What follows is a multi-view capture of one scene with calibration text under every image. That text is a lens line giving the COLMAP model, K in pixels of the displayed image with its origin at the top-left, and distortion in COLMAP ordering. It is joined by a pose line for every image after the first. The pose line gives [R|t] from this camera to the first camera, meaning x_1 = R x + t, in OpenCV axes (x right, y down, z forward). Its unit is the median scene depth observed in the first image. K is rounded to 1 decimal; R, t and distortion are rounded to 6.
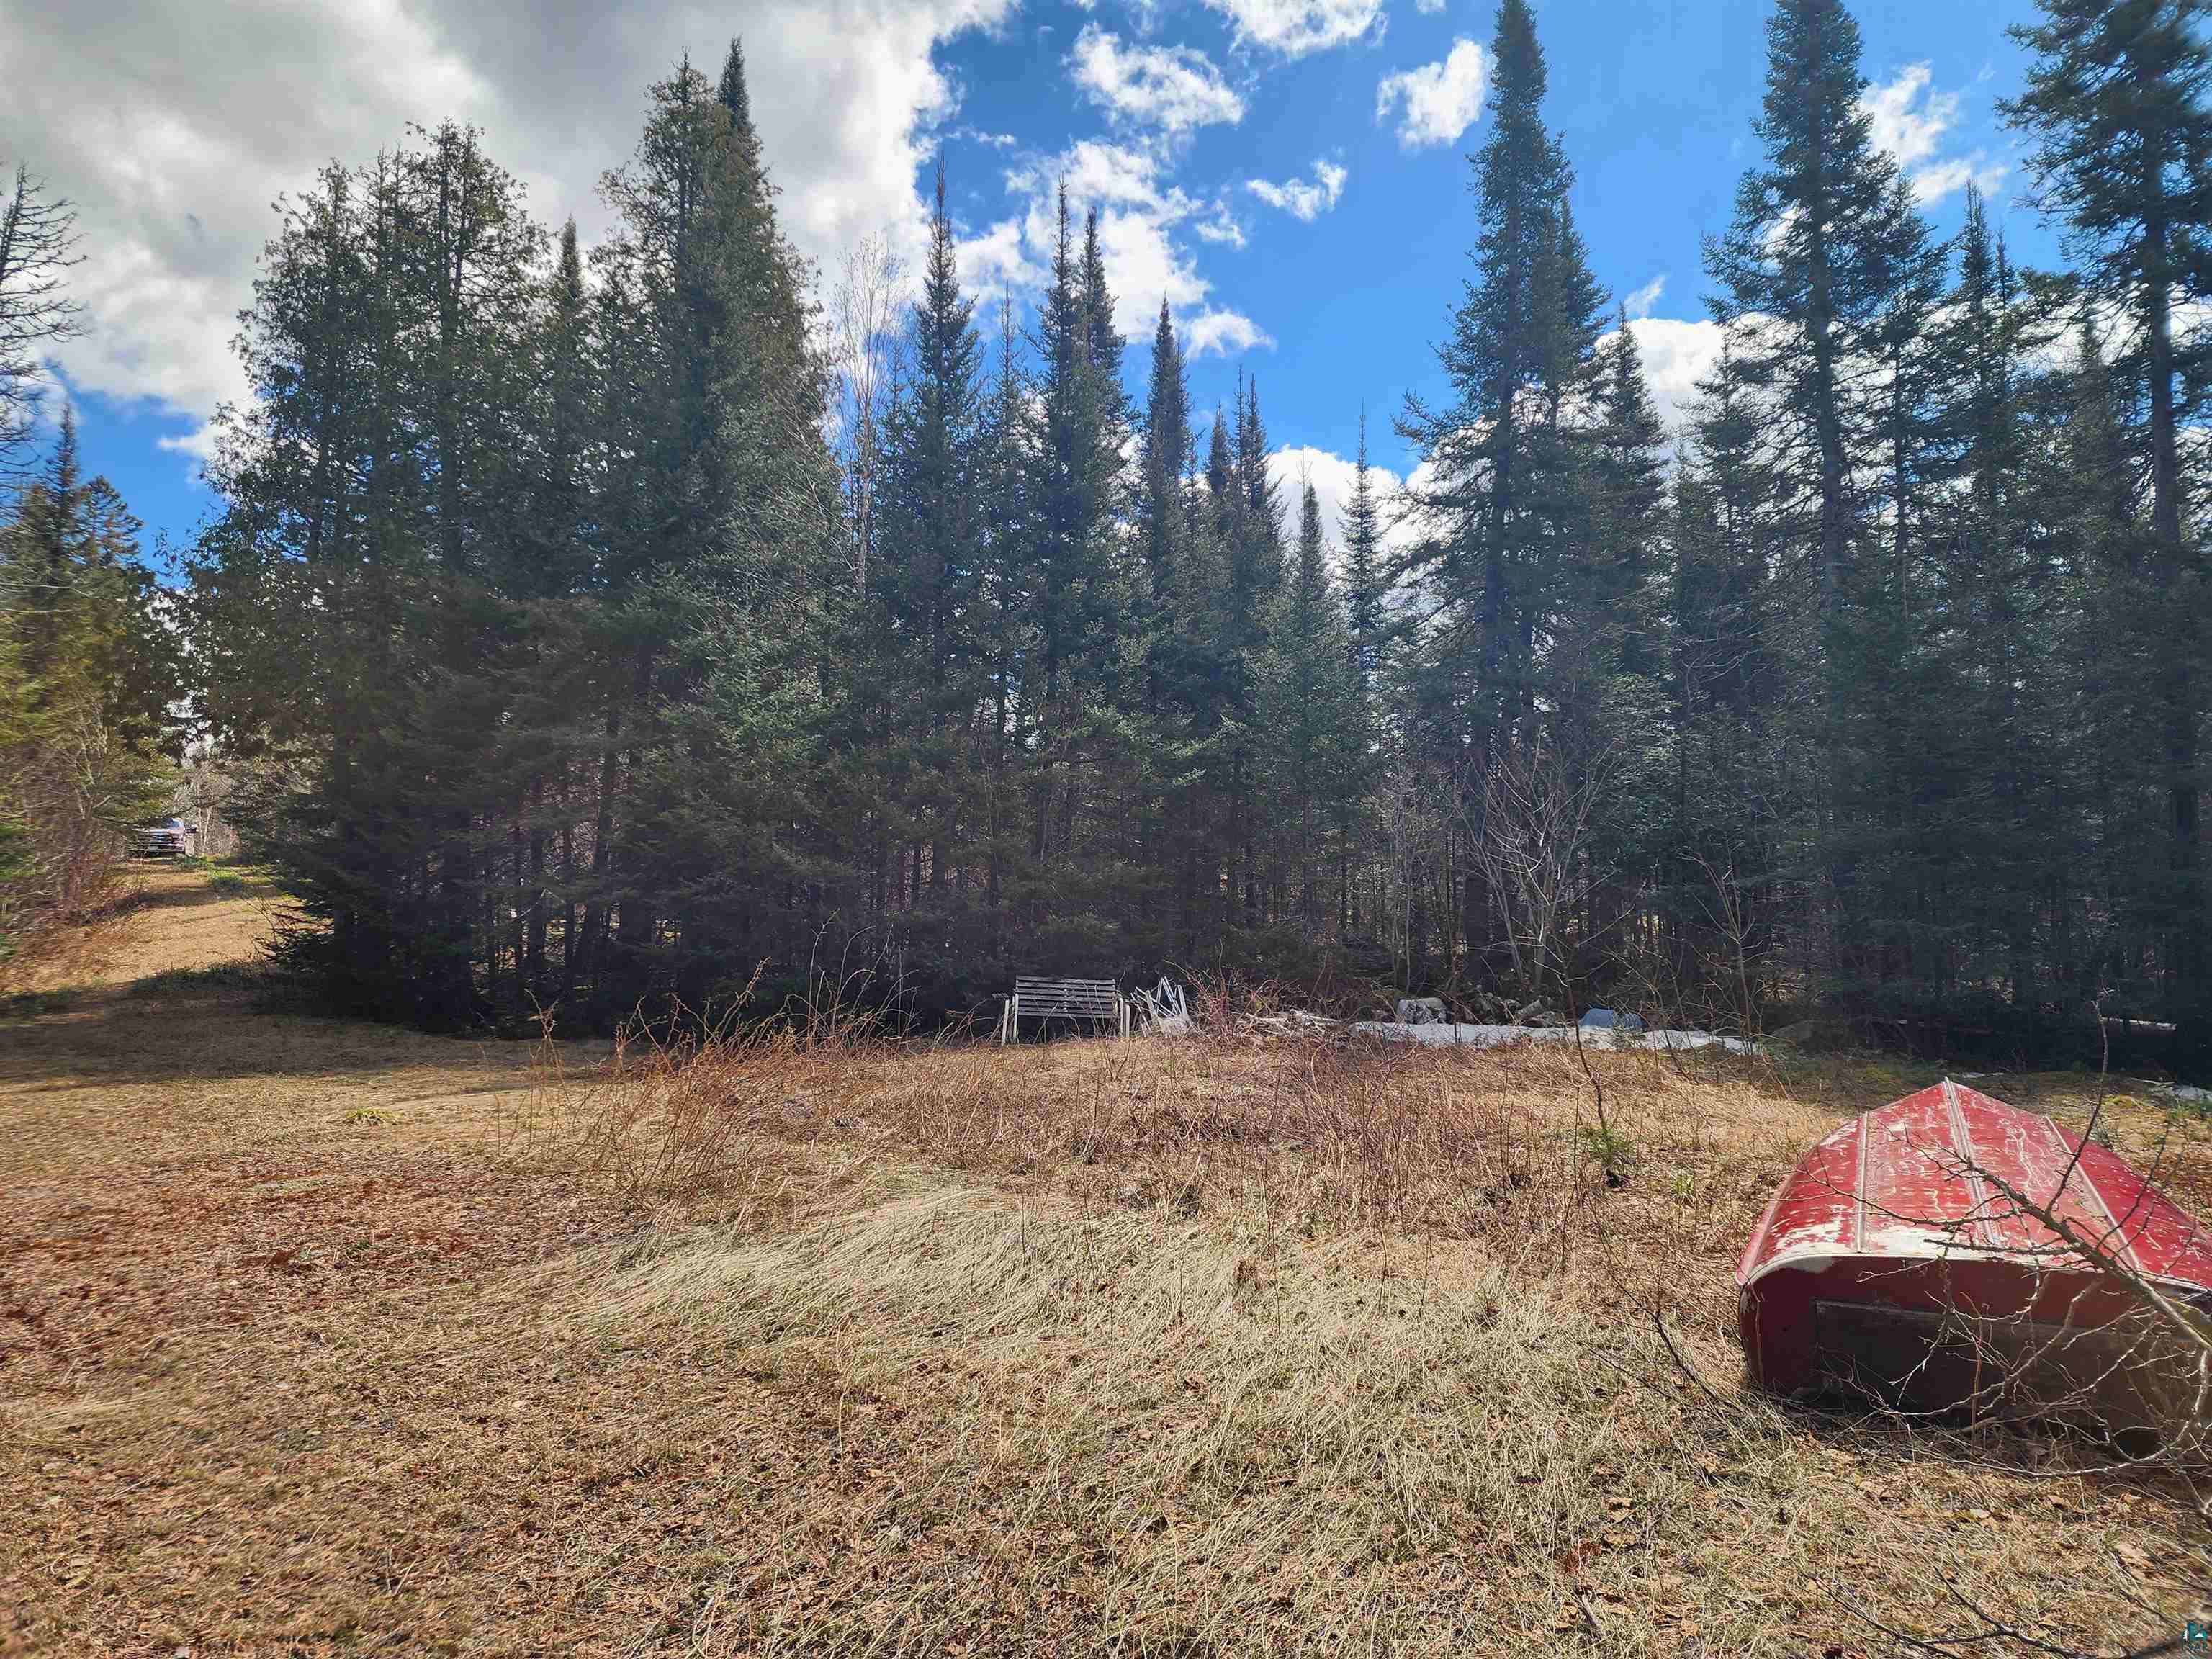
lens RADIAL K [[1498.1, 0, 1099.0], [0, 1498.1, 827.2], [0, 0, 1]] dist [0.098216, -0.080964]
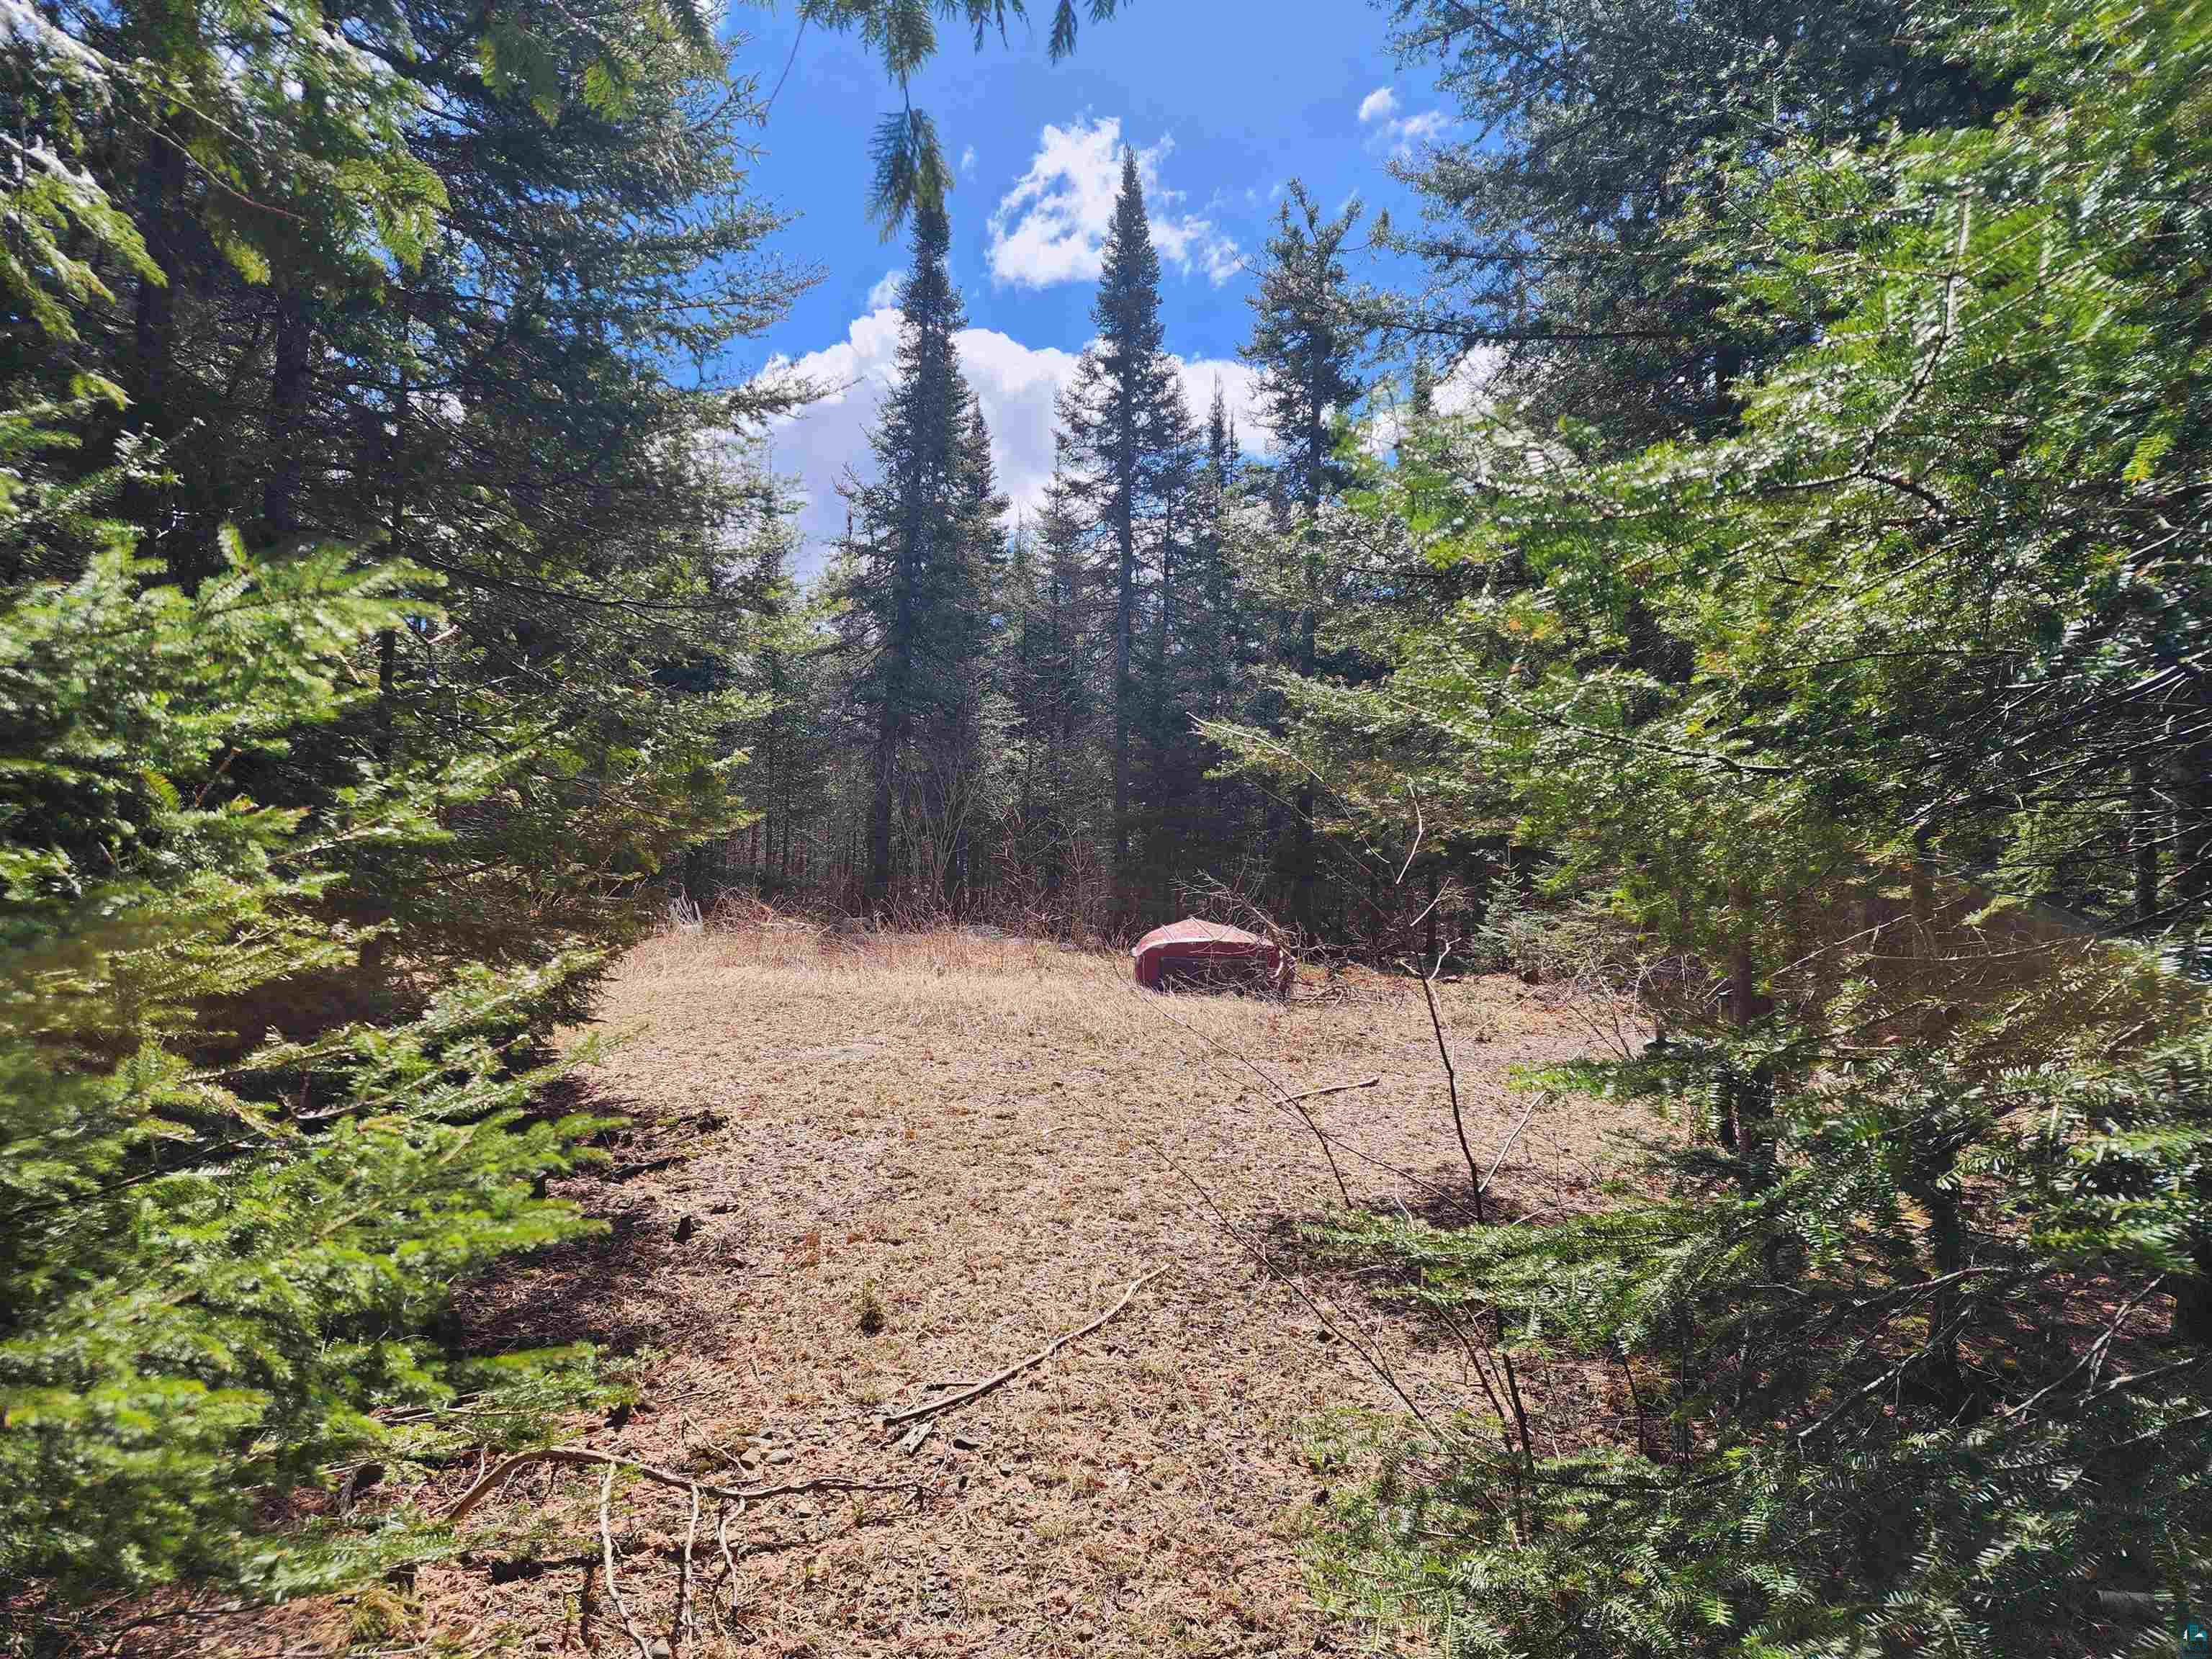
lens RADIAL K [[1498.1, 0, 1099.0], [0, 1498.1, 827.2], [0, 0, 1]] dist [0.098216, -0.080964]
pose [[0.889336, 0.055521, 0.453870, -0.173315], [-0.074996, 0.996870, 0.025005, -0.024557], [-0.451061, -0.056276, 0.890717, -0.267924]]
